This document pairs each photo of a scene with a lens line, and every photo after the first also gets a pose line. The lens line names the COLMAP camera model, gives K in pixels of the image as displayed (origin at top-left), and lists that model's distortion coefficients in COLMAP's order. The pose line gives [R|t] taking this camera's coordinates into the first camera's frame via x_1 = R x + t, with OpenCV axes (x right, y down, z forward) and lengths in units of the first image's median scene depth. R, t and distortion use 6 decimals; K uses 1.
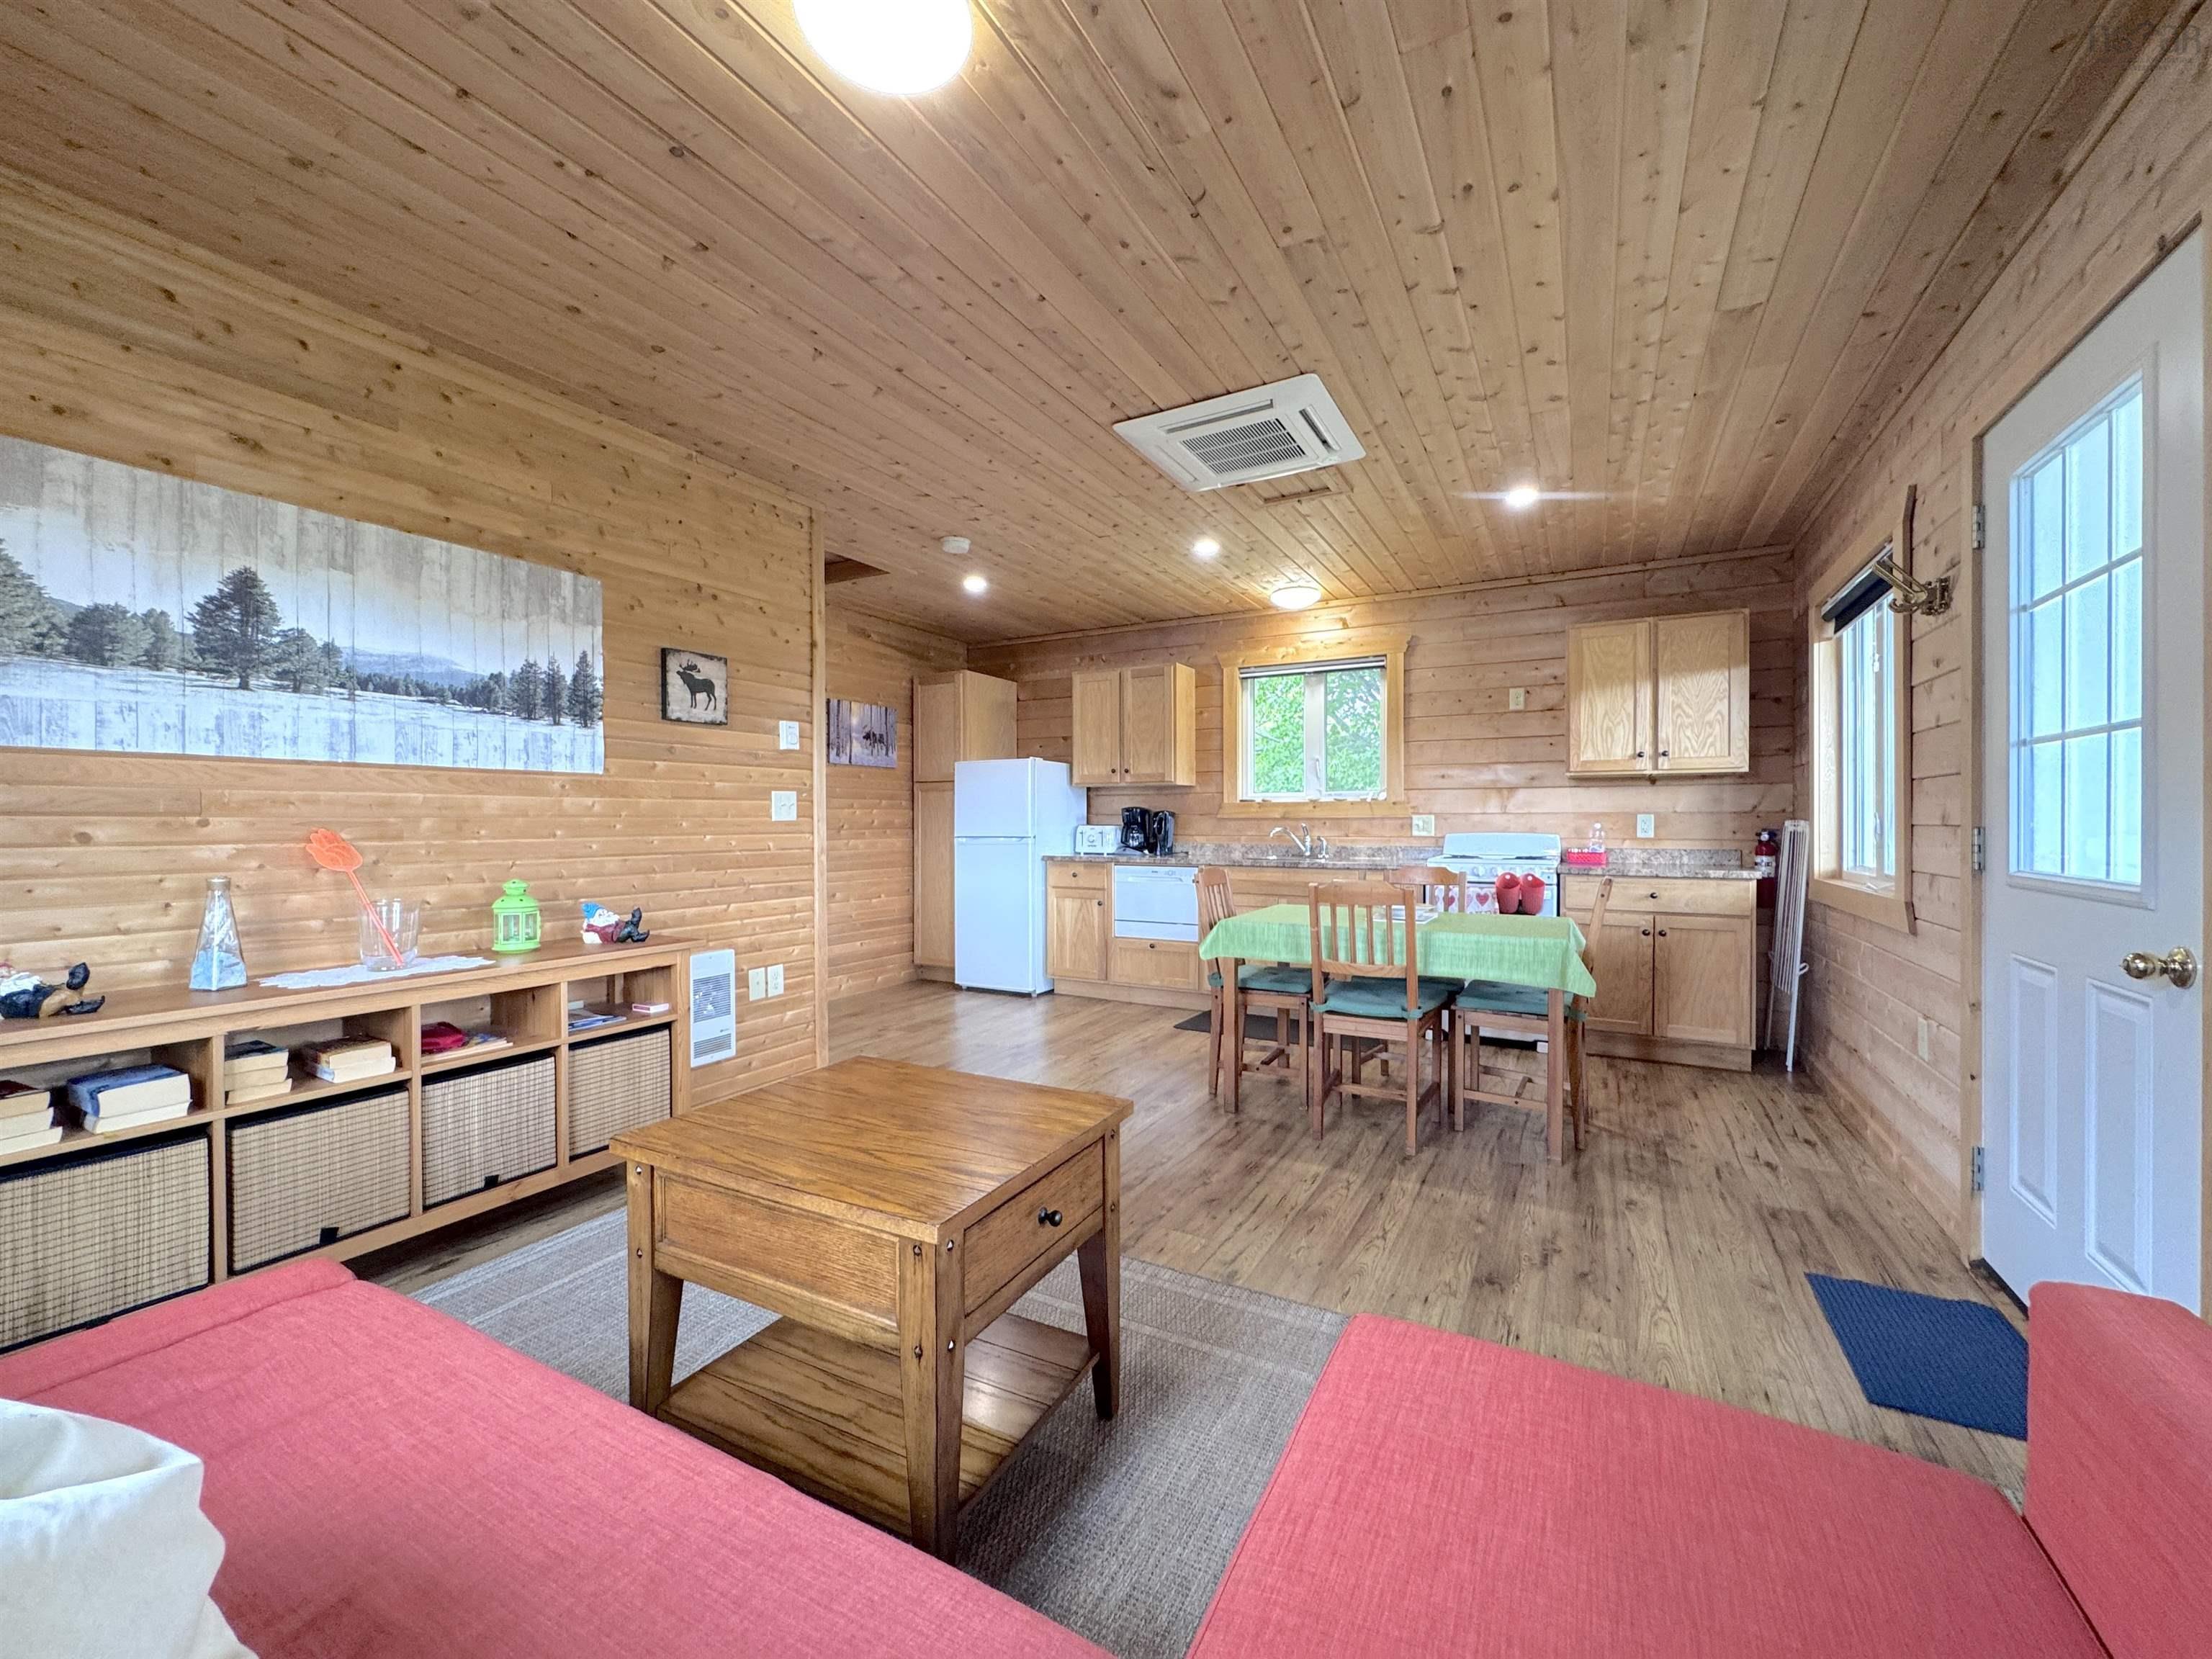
lens RADIAL K [[881.4, 0, 1099.8], [0, 881.4, 827.0], [0, 0, 1]] dist [-0.002221, -0.000221]
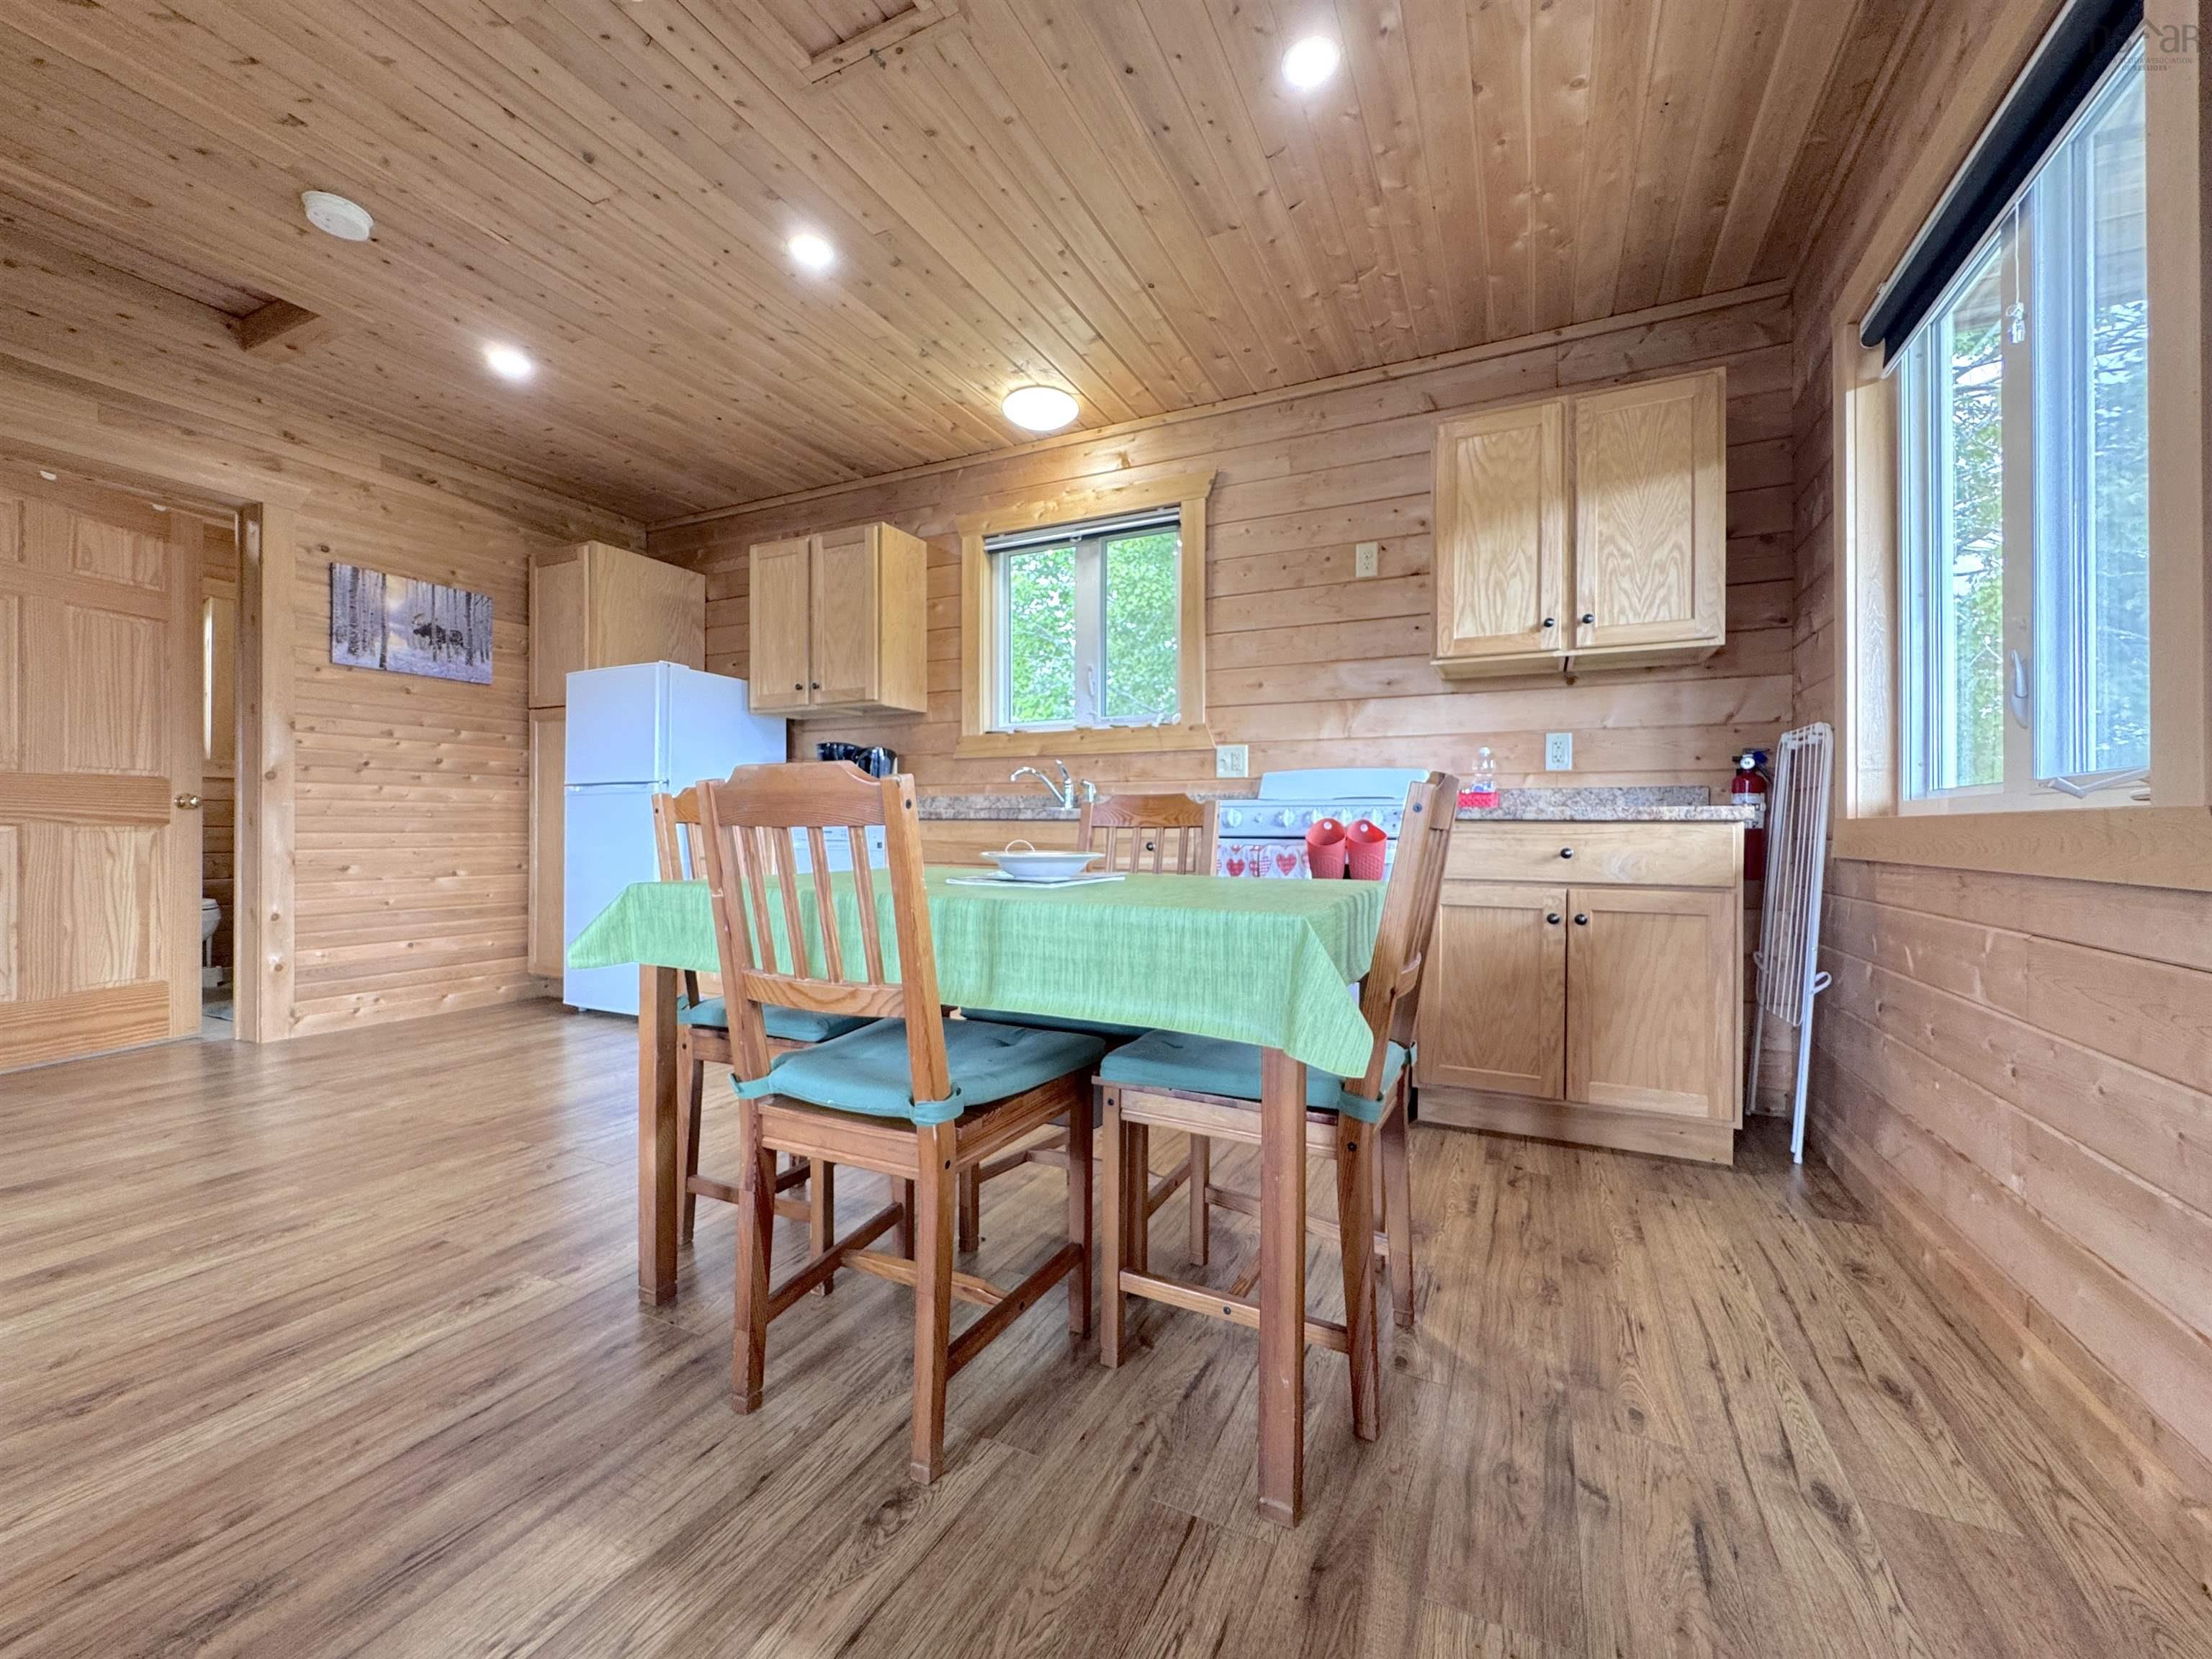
lens RADIAL K [[881.4, 0, 1100.6], [0, 881.4, 827.3], [0, 0, 1]] dist [-0.002221, -0.000221]
pose [[0.998586, 0.005305, 0.052896, 0.353177], [-0.004989, 0.999969, -0.006101, 0.077911], [-0.052926, 0.005829, 0.998581, 0.529419]]
